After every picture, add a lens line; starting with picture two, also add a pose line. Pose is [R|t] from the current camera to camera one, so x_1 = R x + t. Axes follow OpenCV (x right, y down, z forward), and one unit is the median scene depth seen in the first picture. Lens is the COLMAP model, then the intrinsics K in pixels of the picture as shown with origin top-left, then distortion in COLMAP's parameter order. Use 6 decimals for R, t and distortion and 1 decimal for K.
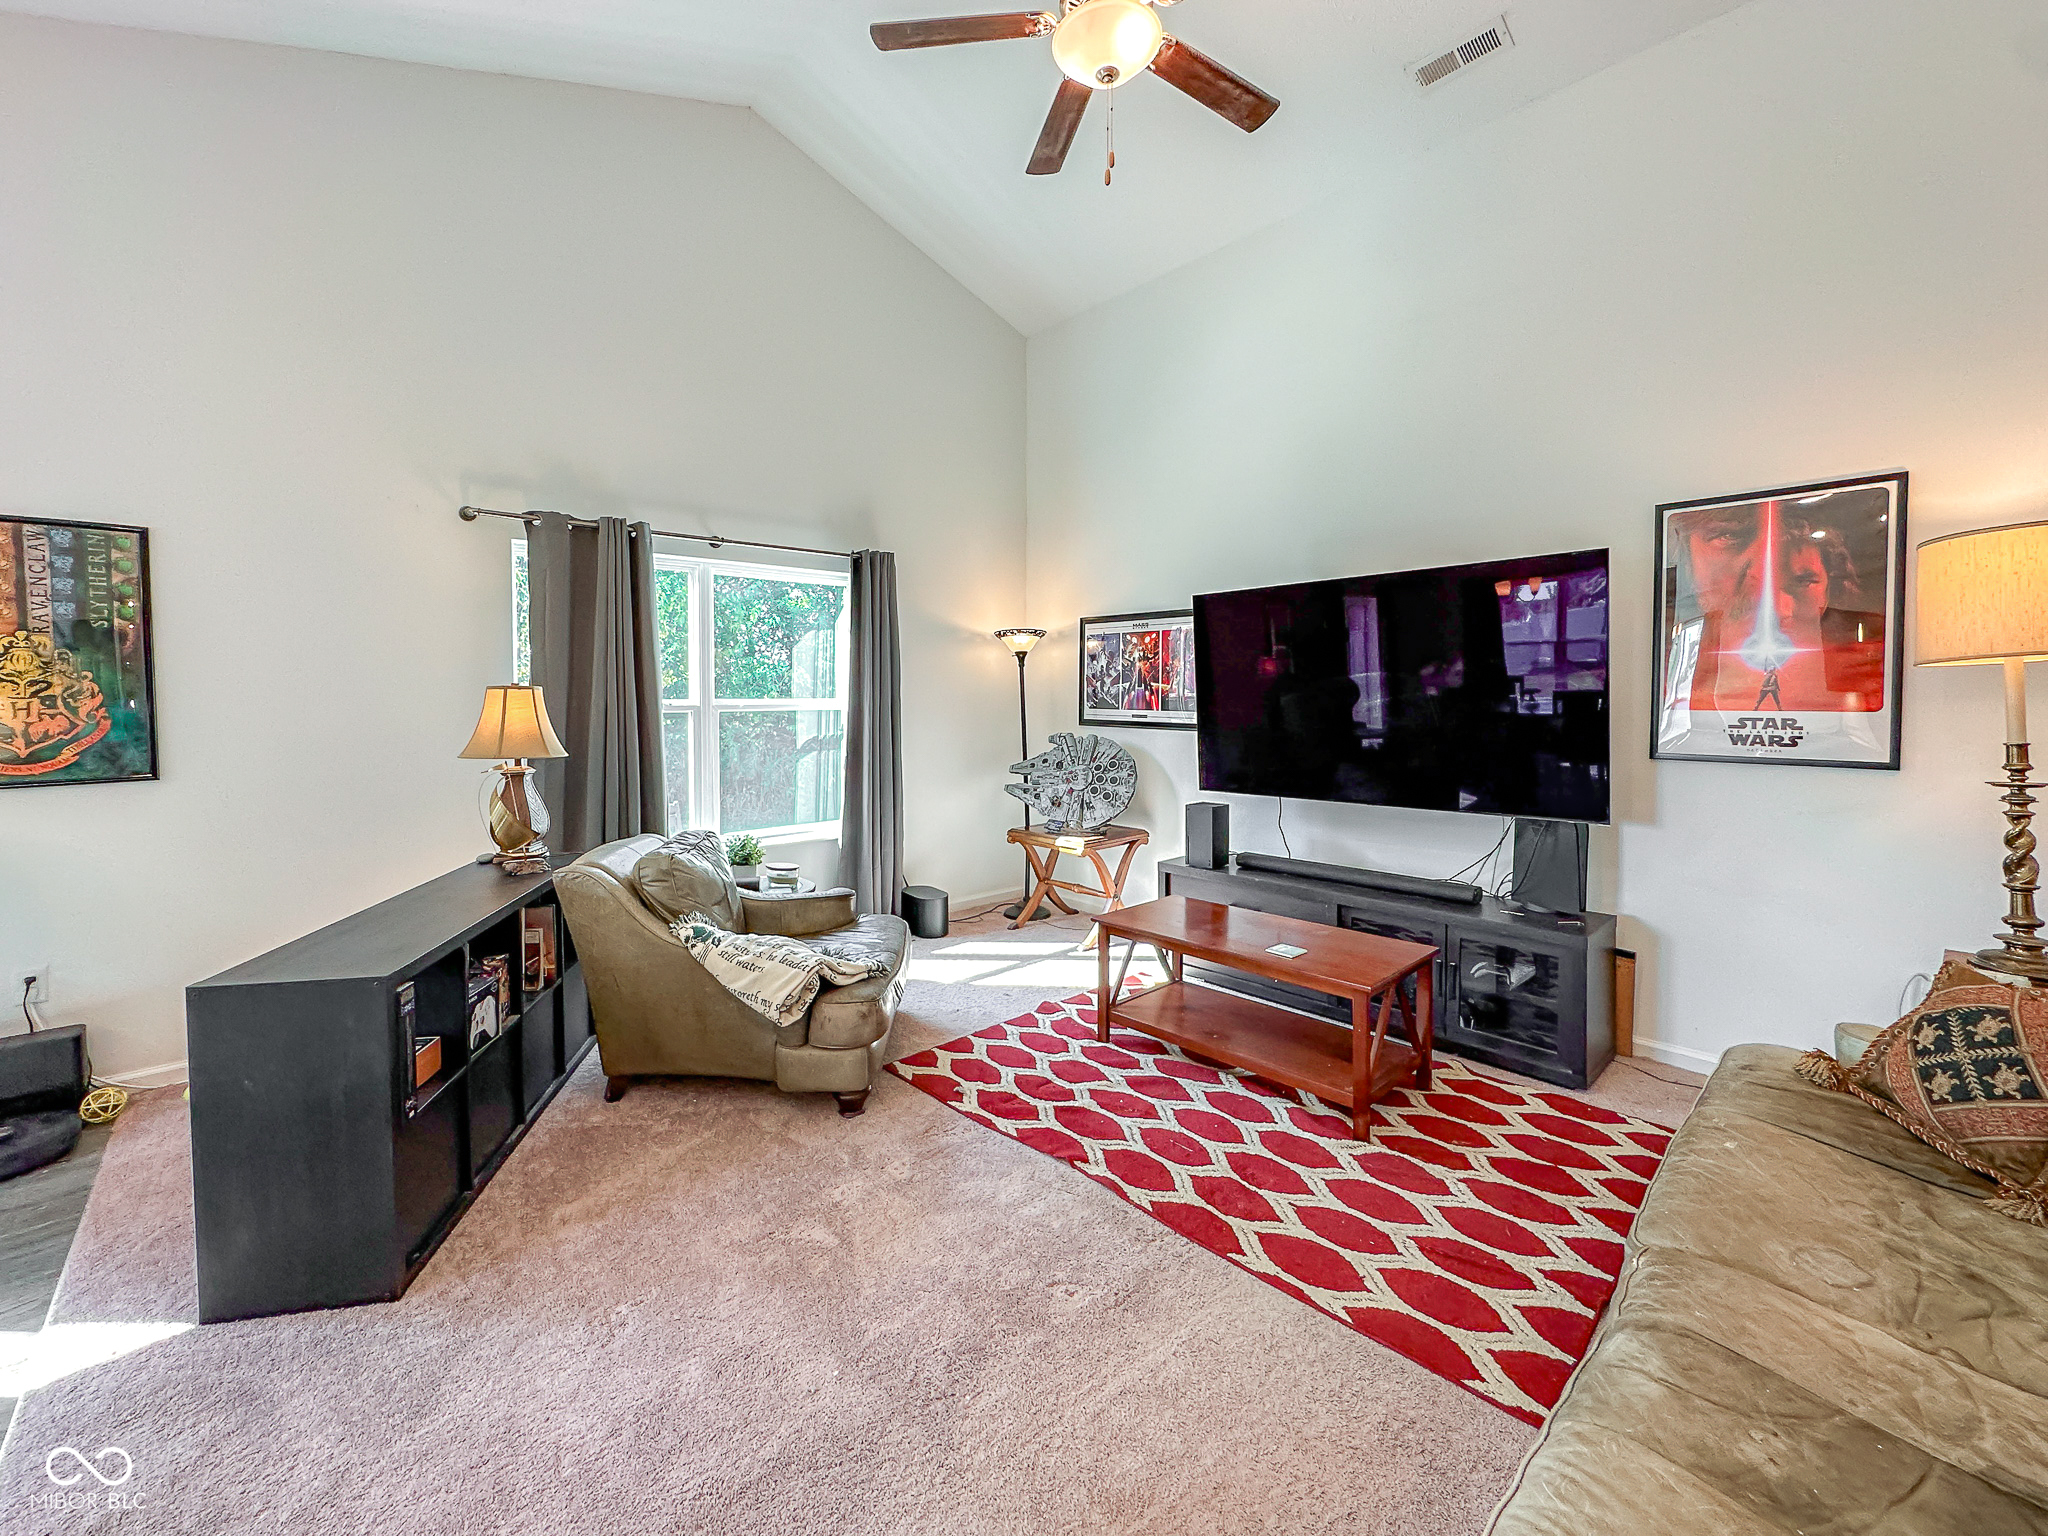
lens RADIAL K [[850.1, 0, 1097.5], [0, 850.1, 721.0], [0, 0, 1]] dist [-0.002821, 0.000224]
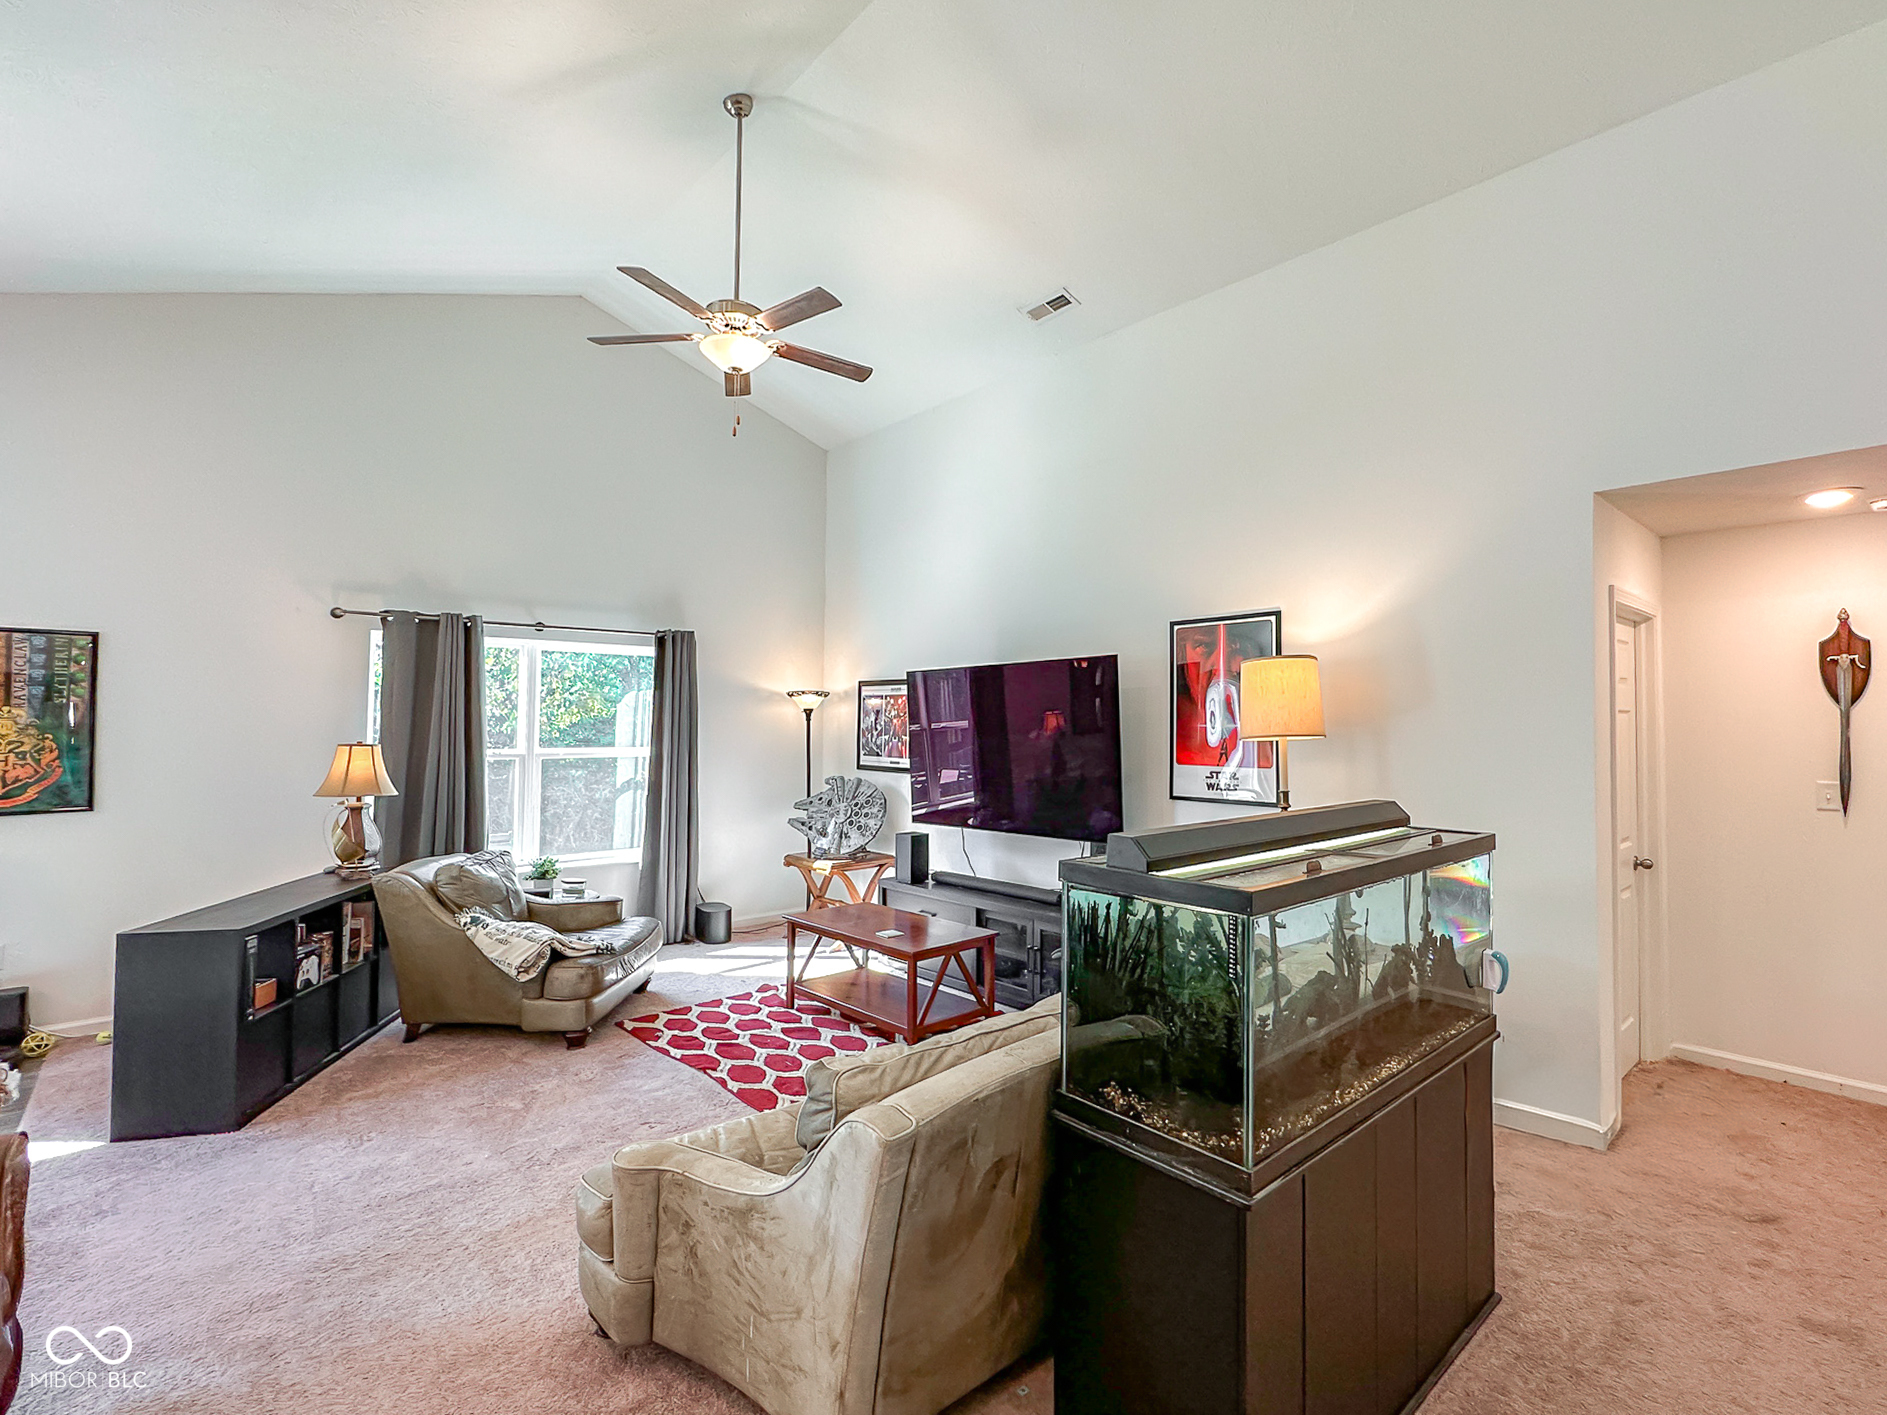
lens RADIAL K [[874.0, 0, 1055.8], [0, 874.0, 702.6], [0, 0, 1]] dist [0.000747, -0.000747]
pose [[0.999874, 0.004974, 0.015092, 0.475555], [-0.004024, 0.998045, -0.062372, -0.026565], [-0.015372, 0.062304, 0.997939, -0.493355]]
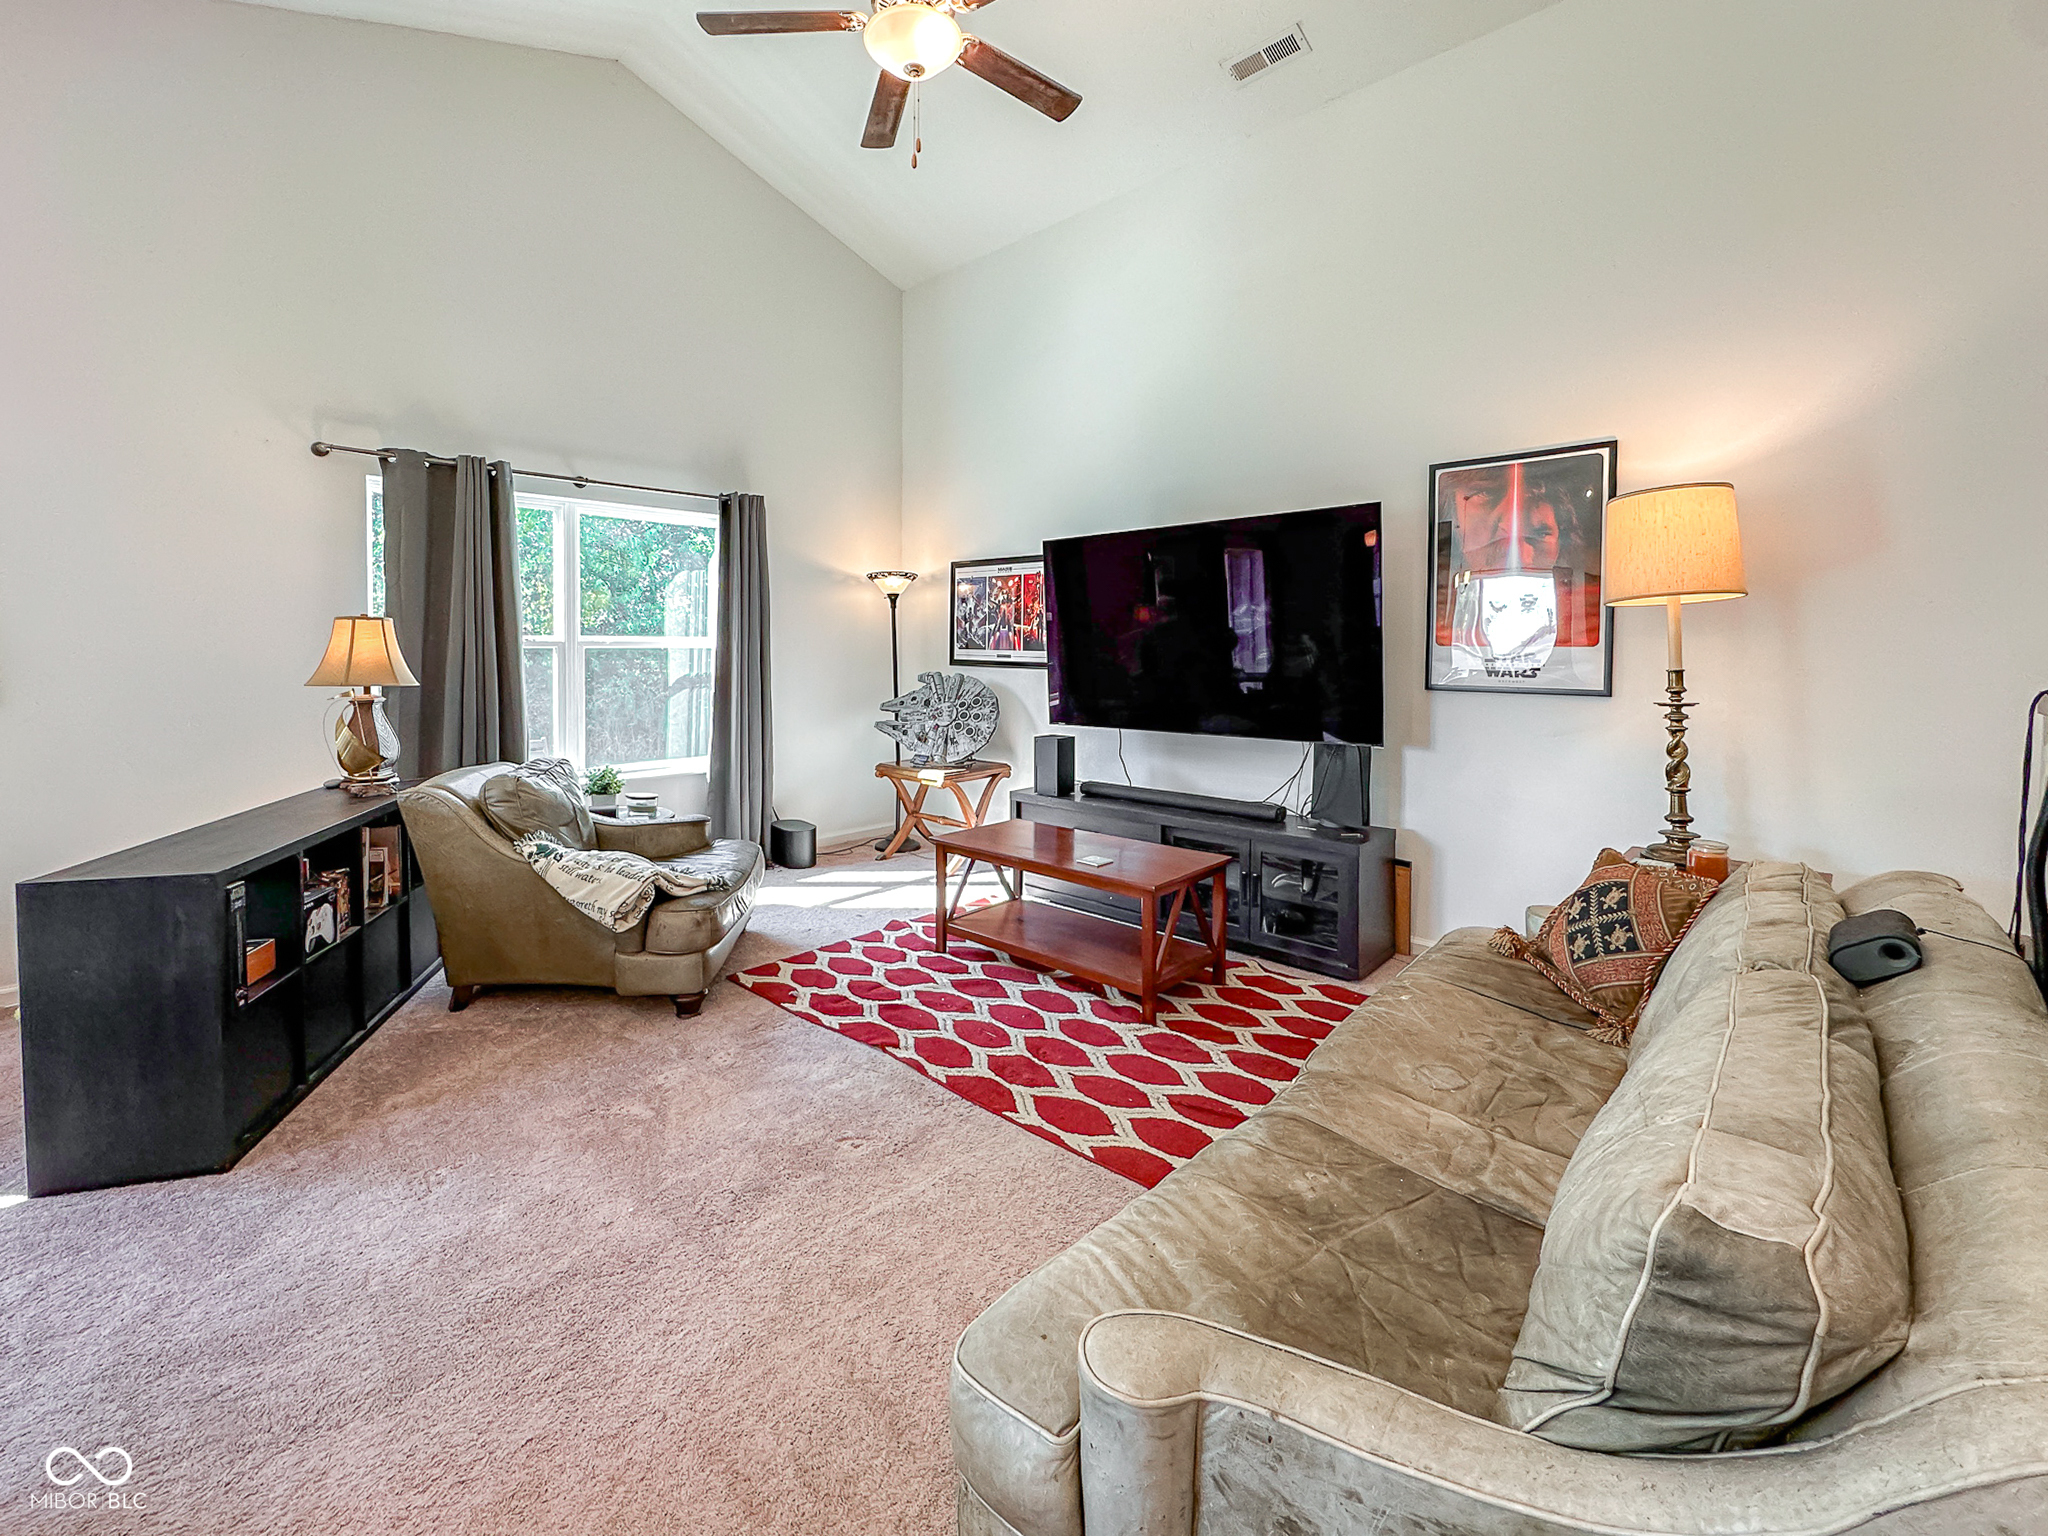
lens RADIAL K [[856.4, 0, 1077.3], [0, 856.4, 670.5], [0, 0, 1]] dist [-0.002528, 0.000216]
pose [[0.997598, 0.004306, 0.069142, 0.120840], [-0.004180, 0.999989, -0.001978, 0.025192], [-0.069150, 0.001684, 0.997605, -0.110097]]
